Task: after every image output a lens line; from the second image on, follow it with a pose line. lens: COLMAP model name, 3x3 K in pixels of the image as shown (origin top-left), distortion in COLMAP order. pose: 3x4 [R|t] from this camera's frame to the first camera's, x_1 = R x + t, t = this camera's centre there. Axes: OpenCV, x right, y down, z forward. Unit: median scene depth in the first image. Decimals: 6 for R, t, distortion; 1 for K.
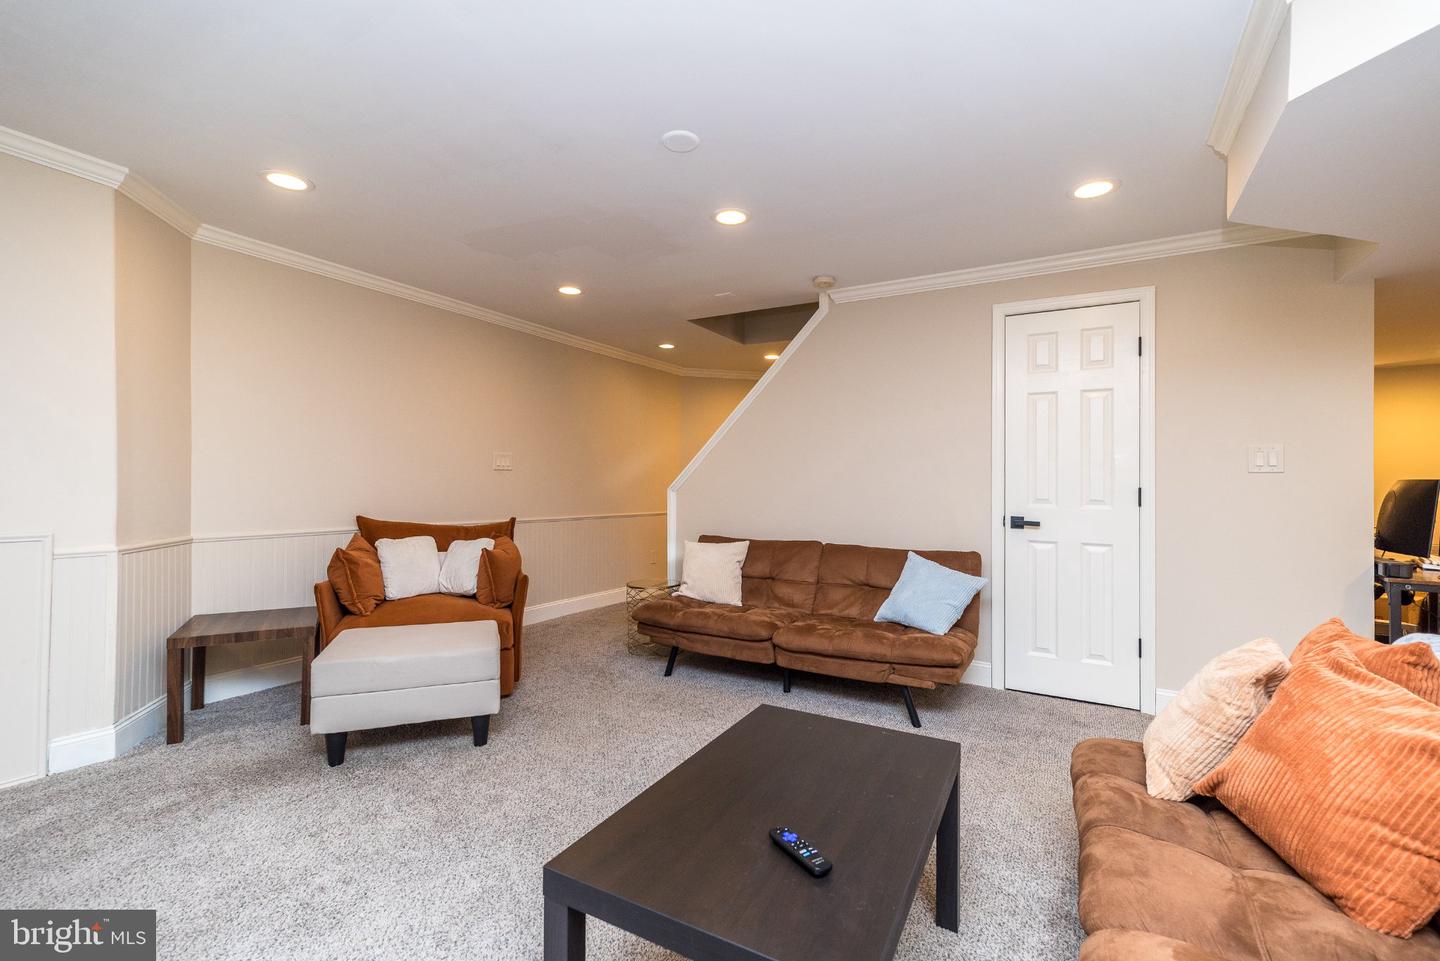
lens RADIAL K [[634.0, 0, 720.0], [0, 634.0, 480.5], [0, 0, 1]] dist [-0.000448, 0.000041]
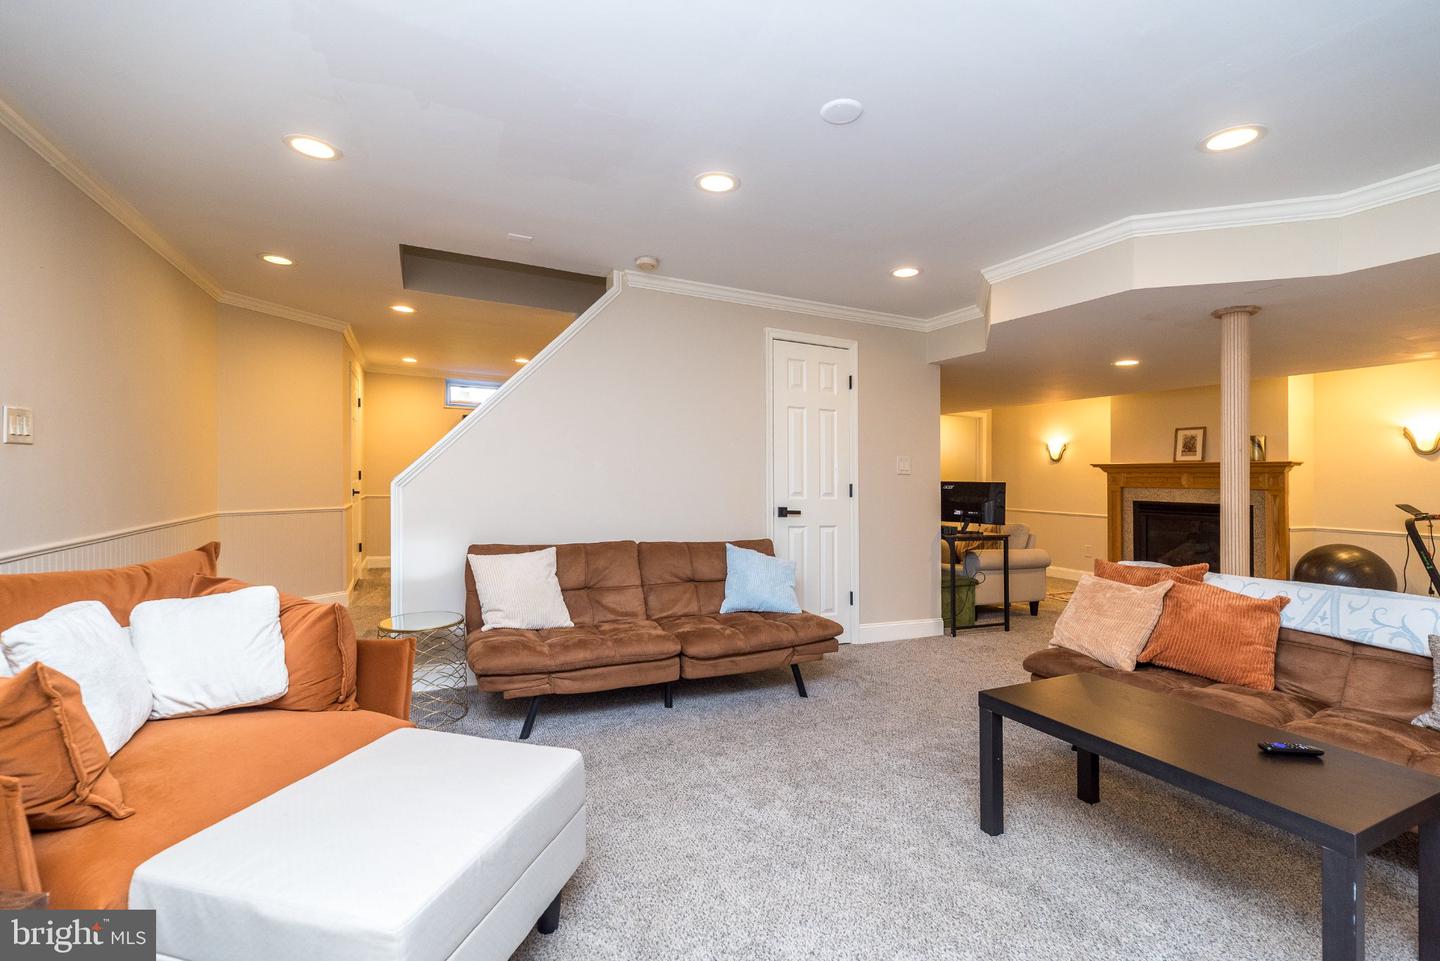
lens RADIAL K [[631.9, 0, 719.5], [0, 631.9, 458.8], [0, 0, 1]] dist [0.001321, 0.000160]
pose [[0.567237, 0.026276, 0.823136, -0.576238], [-0.022805, 0.999609, -0.016194, -0.012303], [-0.823239, -0.009586, 0.567614, 0.398952]]
